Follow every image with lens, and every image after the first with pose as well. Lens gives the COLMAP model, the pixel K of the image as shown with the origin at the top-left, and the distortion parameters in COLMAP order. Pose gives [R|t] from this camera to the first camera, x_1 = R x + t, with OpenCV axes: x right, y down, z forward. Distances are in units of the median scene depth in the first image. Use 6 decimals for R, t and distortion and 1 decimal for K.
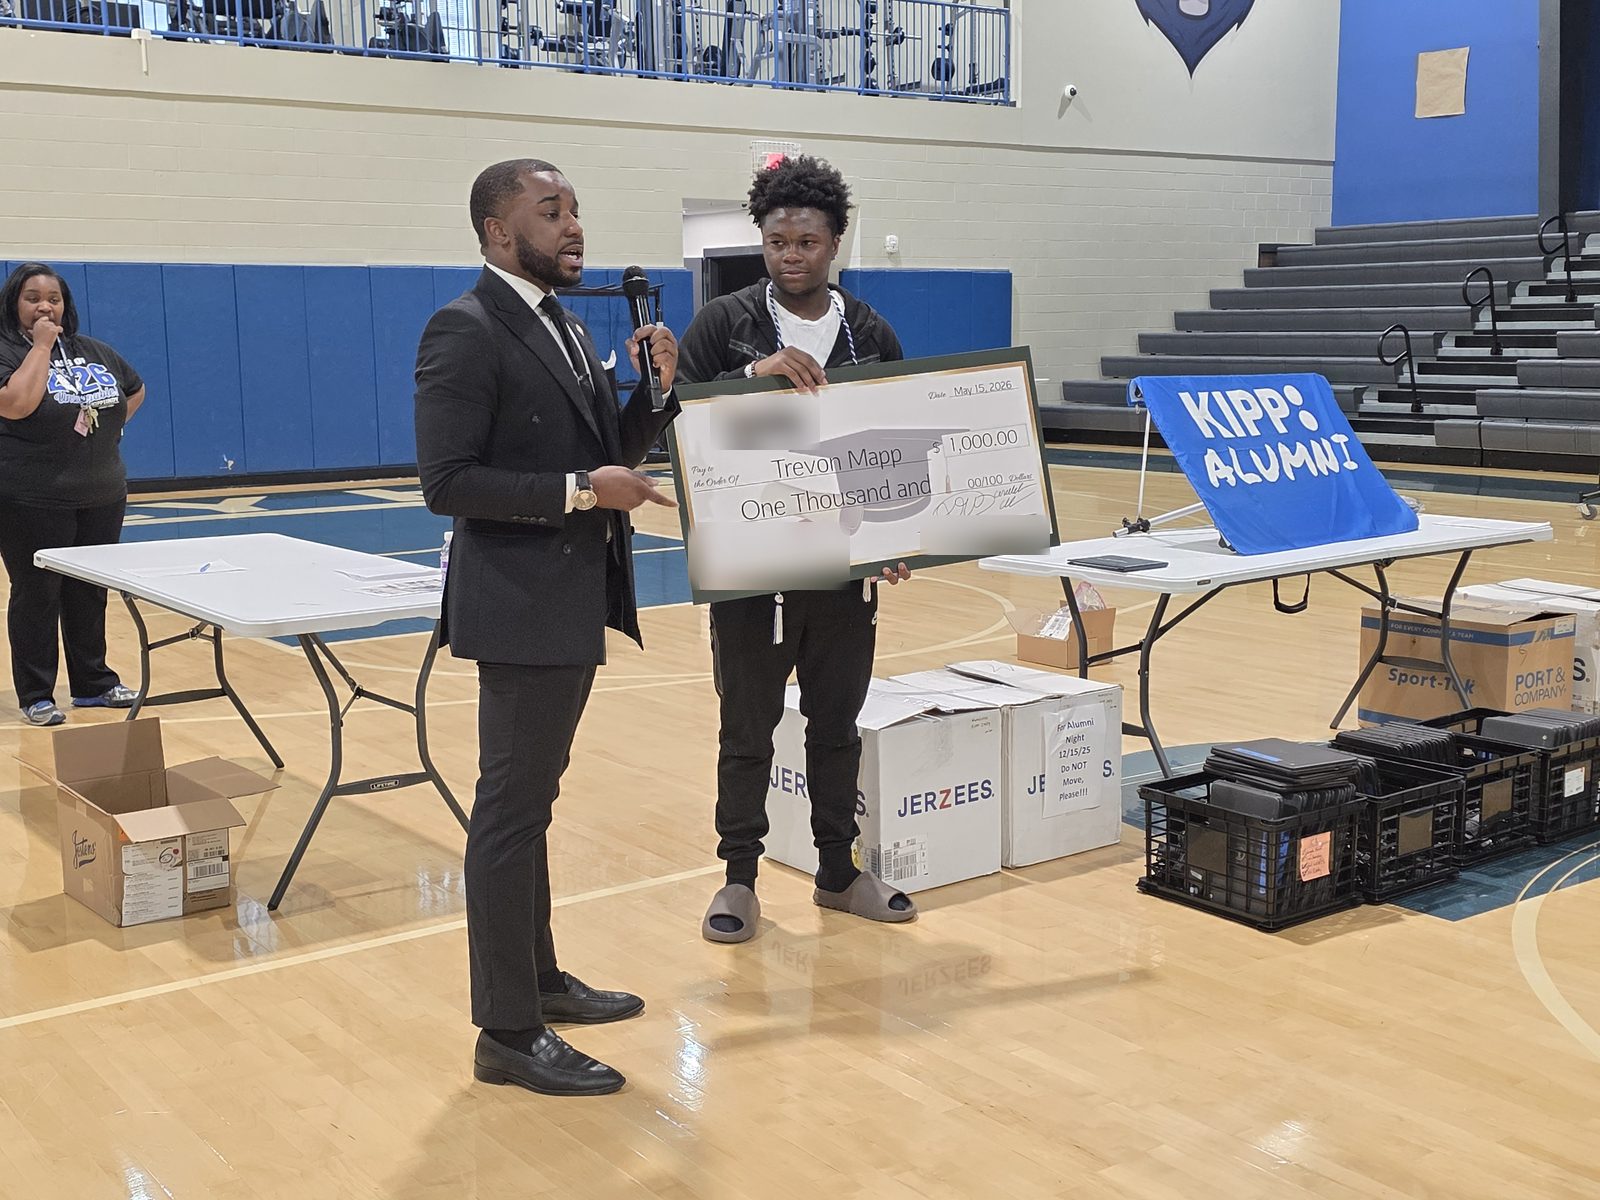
lens RADIAL K [[1942.4, 0, 800.0], [0, 1942.4, 600.0], [0, 0, 1]] dist [0.200374, -0.568419]
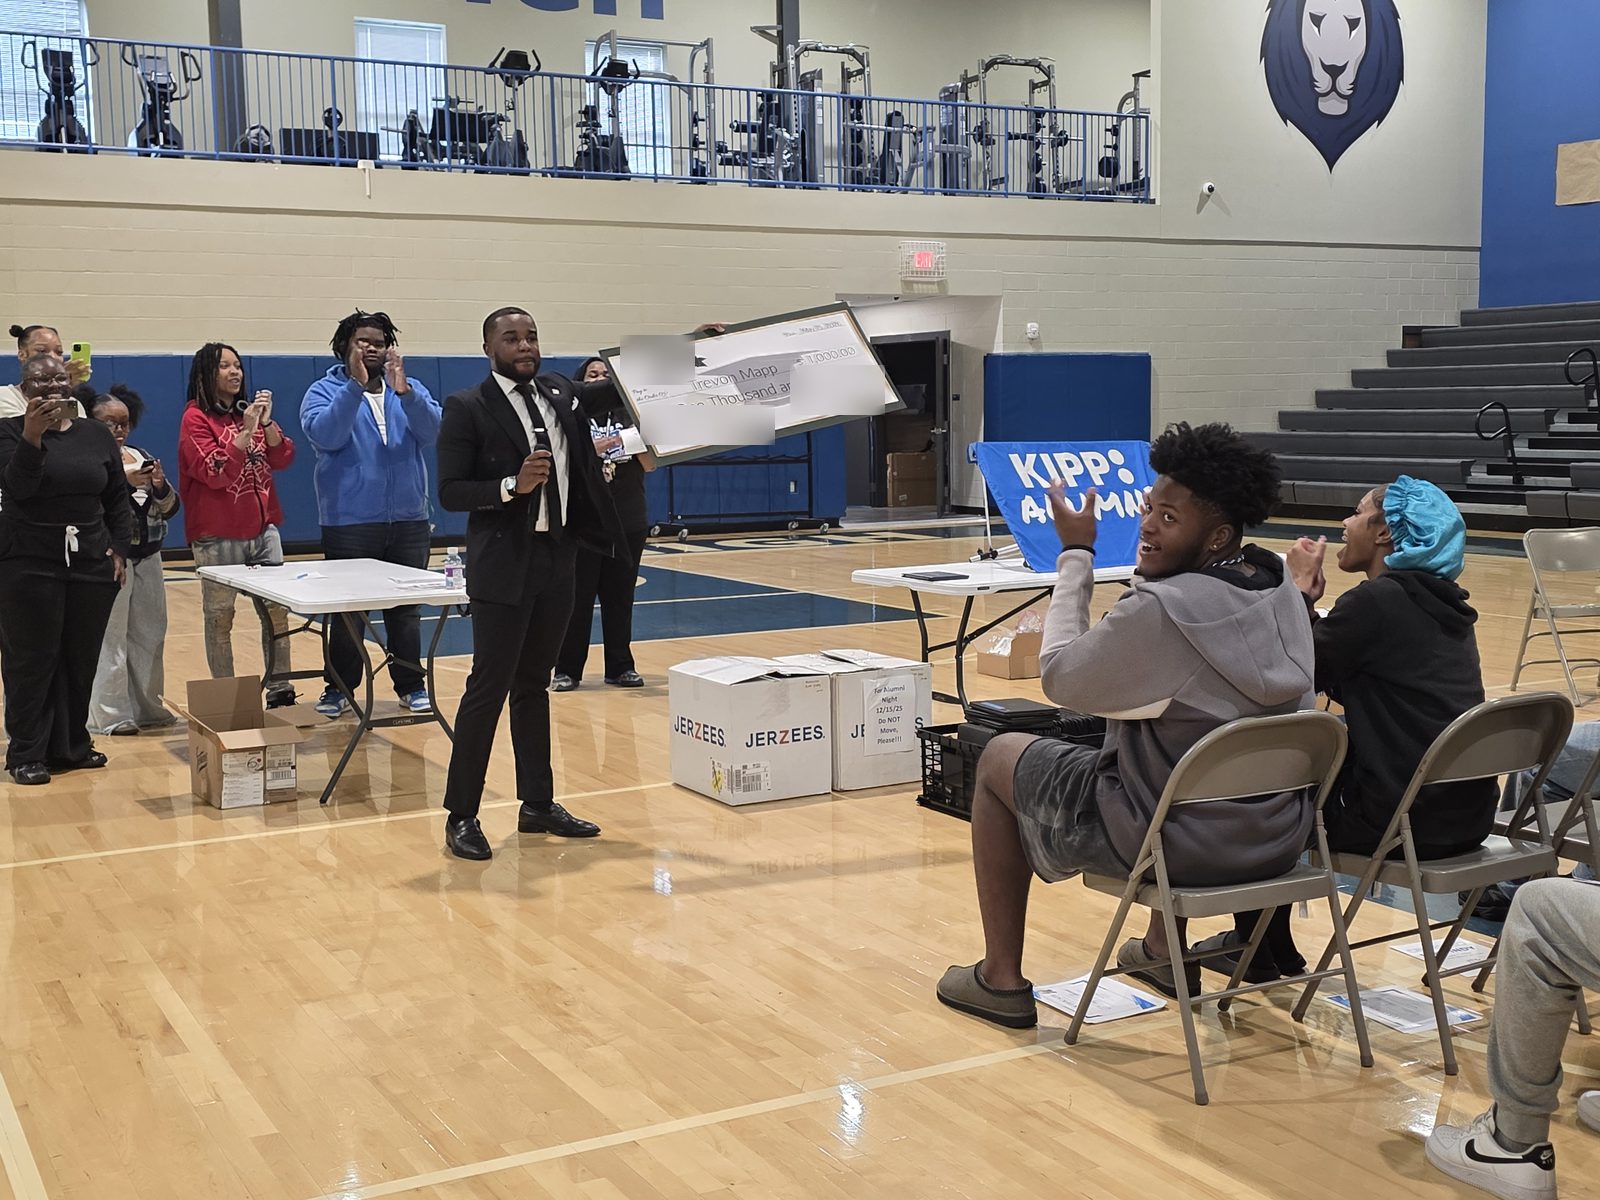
lens RADIAL K [[1942.4, 0, 800.0], [0, 1942.4, 600.0], [0, 0, 1]] dist [0.200374, -0.568419]
pose [[0.991359, 0.008172, -0.130922, 0.186129], [-0.013495, 0.999116, -0.039823, 0.040340], [0.130480, 0.041245, 0.990593, -0.277654]]
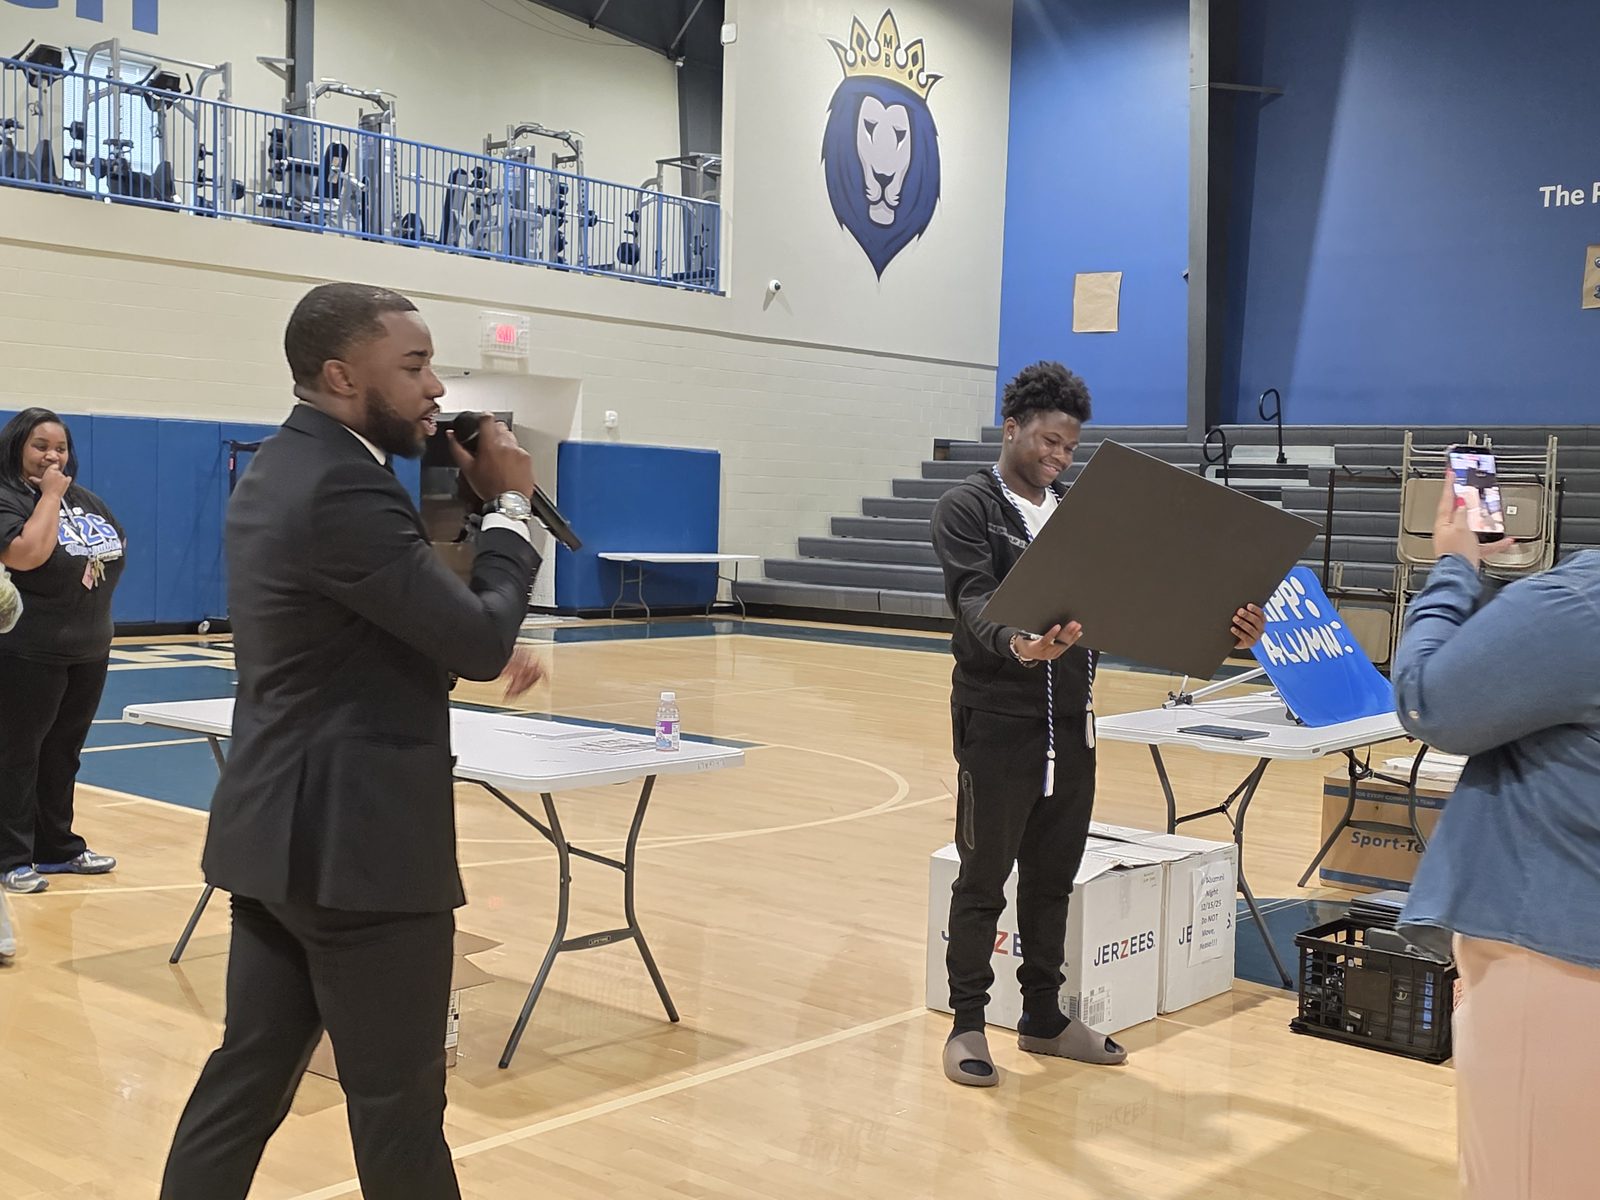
lens RADIAL K [[1953.8, 0, 840.4], [0, 1953.8, 627.0], [0, 0, 1]] dist [0.148843, -0.354980]
pose [[0.970470, 0.025717, 0.239849, -0.236441], [-0.007602, 0.997068, -0.076146, 0.005884], [-0.241104, 0.072074, 0.967819, -0.018997]]
